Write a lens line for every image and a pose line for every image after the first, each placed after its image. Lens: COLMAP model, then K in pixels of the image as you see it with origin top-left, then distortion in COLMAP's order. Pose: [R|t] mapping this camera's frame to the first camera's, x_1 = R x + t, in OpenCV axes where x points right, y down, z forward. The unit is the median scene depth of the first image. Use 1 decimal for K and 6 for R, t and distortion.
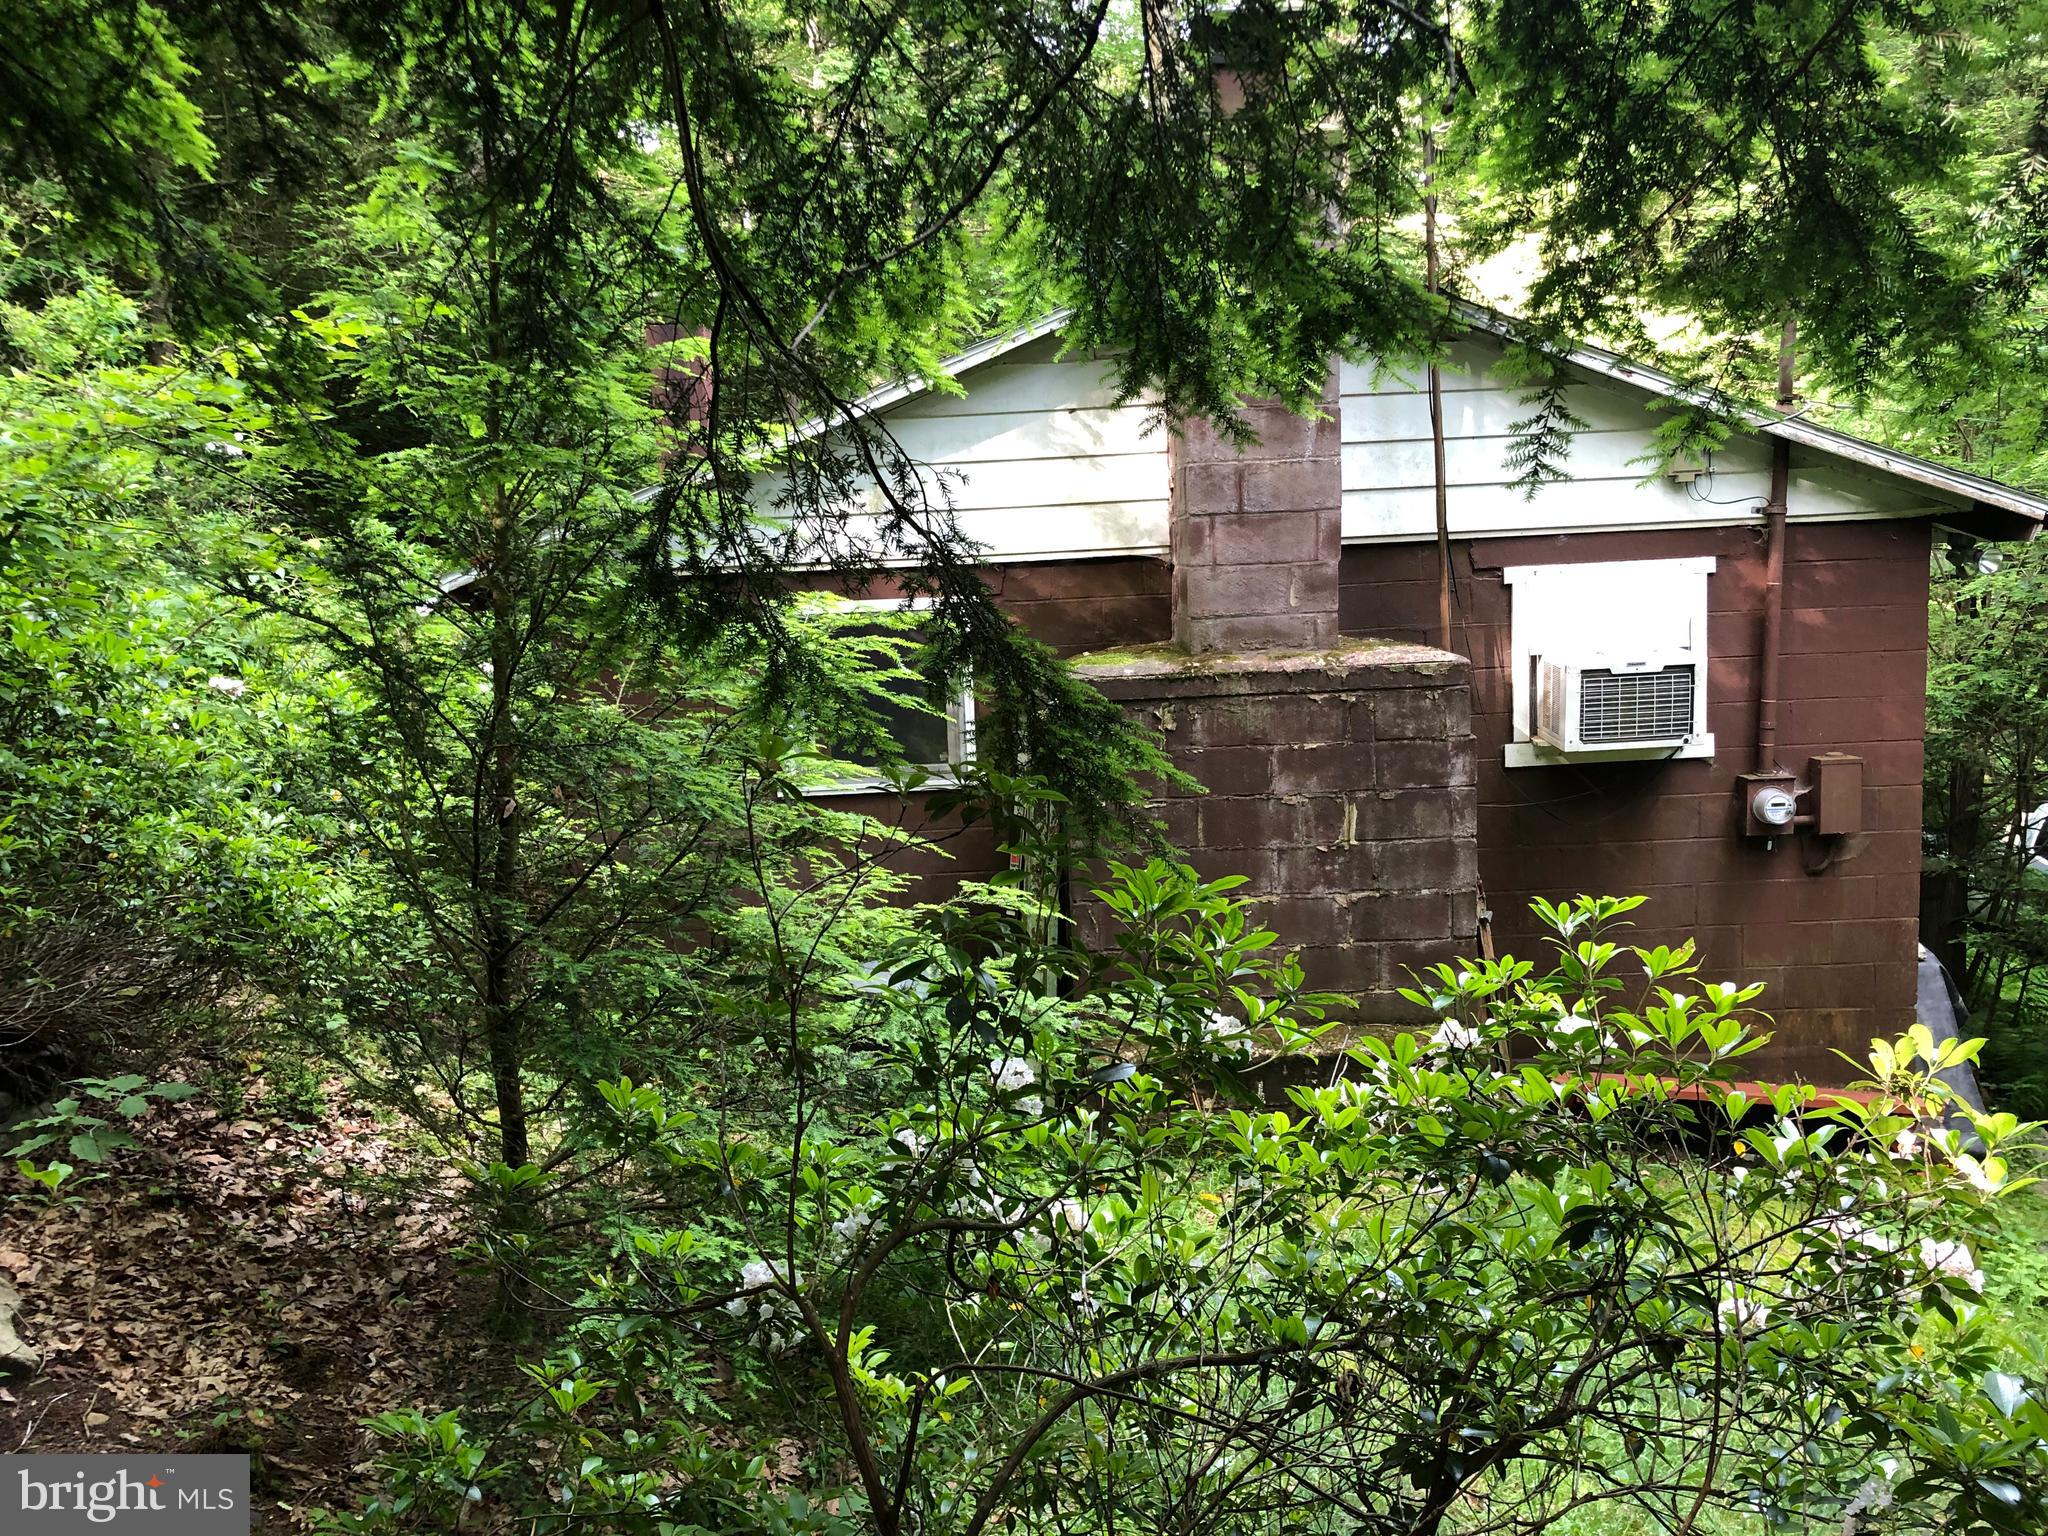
lens RADIAL K [[1638.6, 0, 1024.0], [0, 1638.6, 768.0], [0, 0, 1]] dist [0.010419, 0.002518]
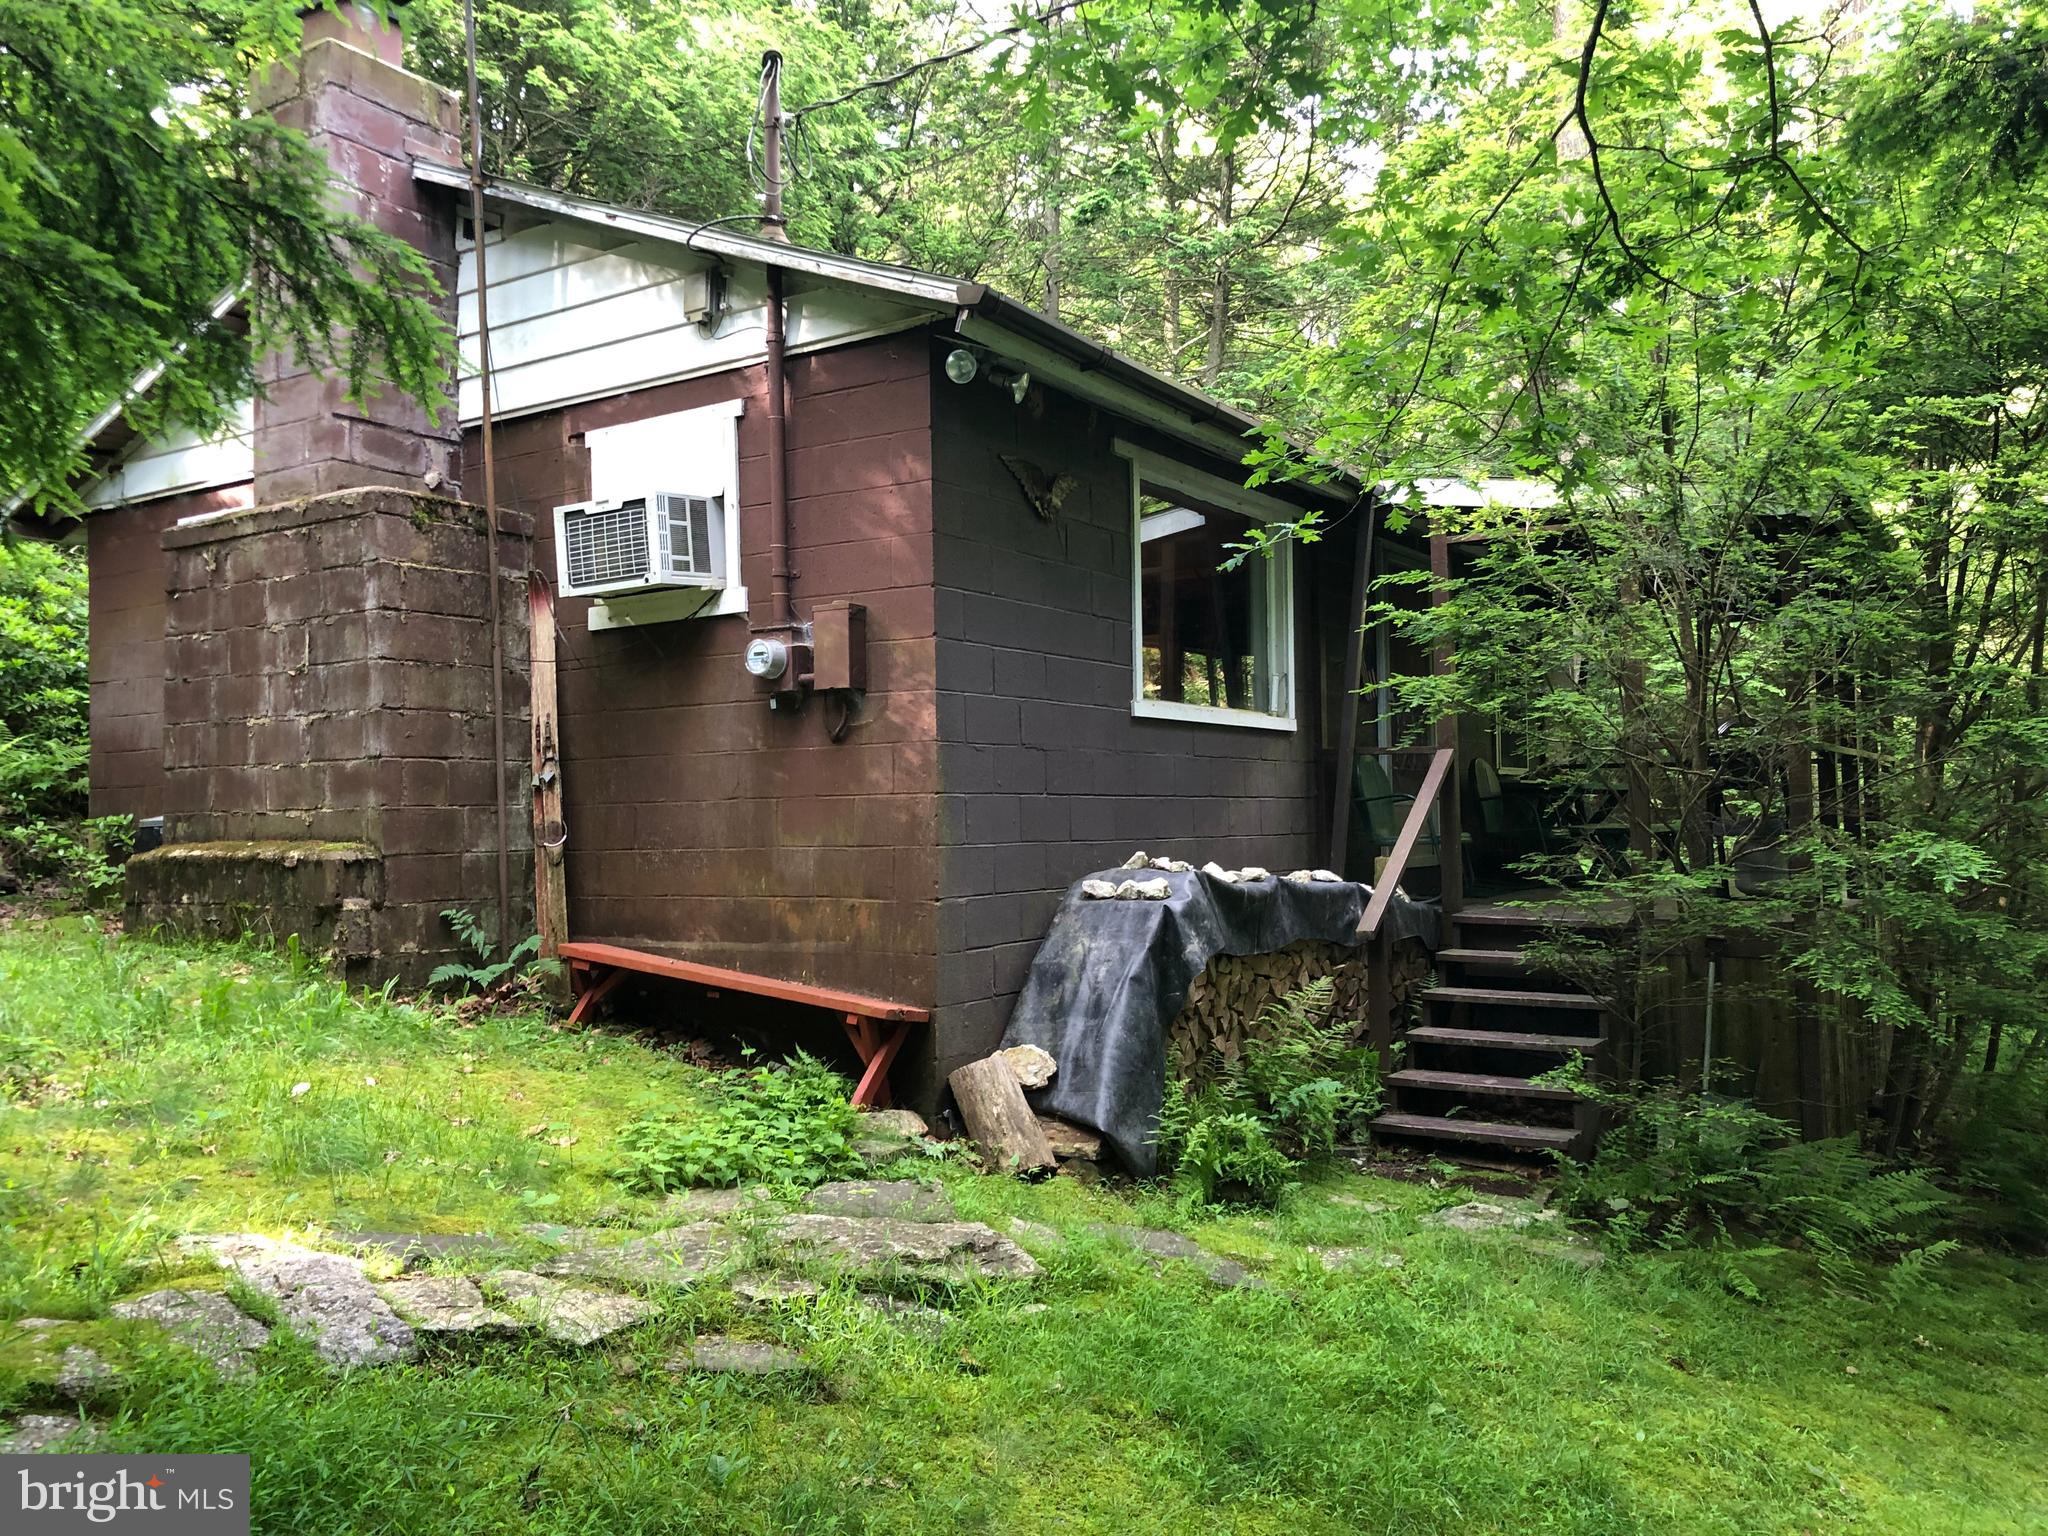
lens RADIAL K [[1638.6, 0, 1024.0], [0, 1638.6, 768.0], [0, 0, 1]] dist [0.010419, 0.002518]
pose [[0.839925, 0.008476, -0.542637, 1.078792], [-0.091528, 0.987768, -0.126242, 0.186934], [0.534929, 0.155700, 0.830427, 0.337158]]
